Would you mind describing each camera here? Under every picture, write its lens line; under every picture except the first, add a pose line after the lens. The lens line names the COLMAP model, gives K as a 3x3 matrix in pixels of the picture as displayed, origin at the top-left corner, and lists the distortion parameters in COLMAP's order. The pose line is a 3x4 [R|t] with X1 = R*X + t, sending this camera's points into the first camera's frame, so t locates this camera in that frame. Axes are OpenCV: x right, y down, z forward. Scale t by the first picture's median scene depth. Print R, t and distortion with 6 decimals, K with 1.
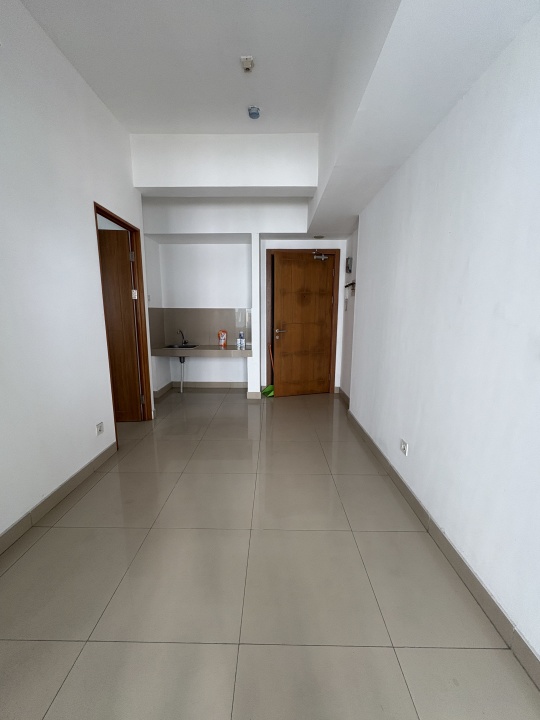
lens RADIAL K [[287.7, 0, 268.1], [0, 287.7, 361.7], [0, 0, 1]] dist [0.000662, -0.000186]
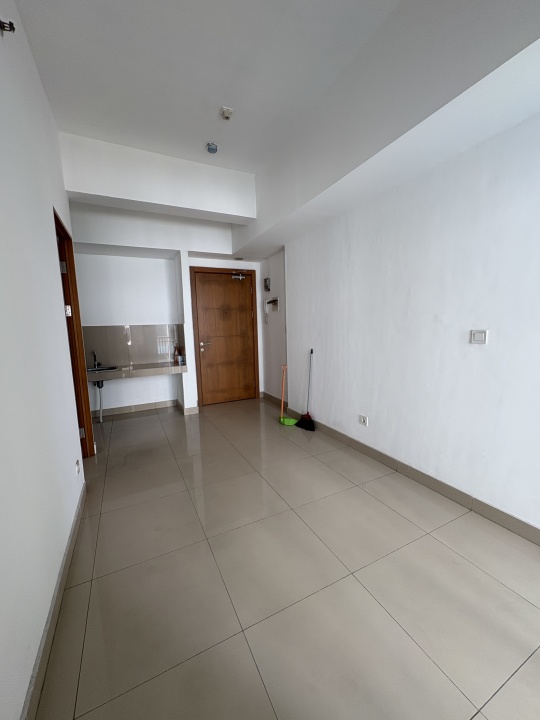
lens RADIAL K [[287.7, 0, 263.0], [0, 287.7, 360.1], [0, 0, 1]] dist [0.000662, -0.000186]
pose [[0.886751, -0.085160, 0.454336, -0.265267], [0.110038, 0.993517, -0.028543, 0.000326], [-0.448960, 0.075305, 0.890373, -0.009387]]
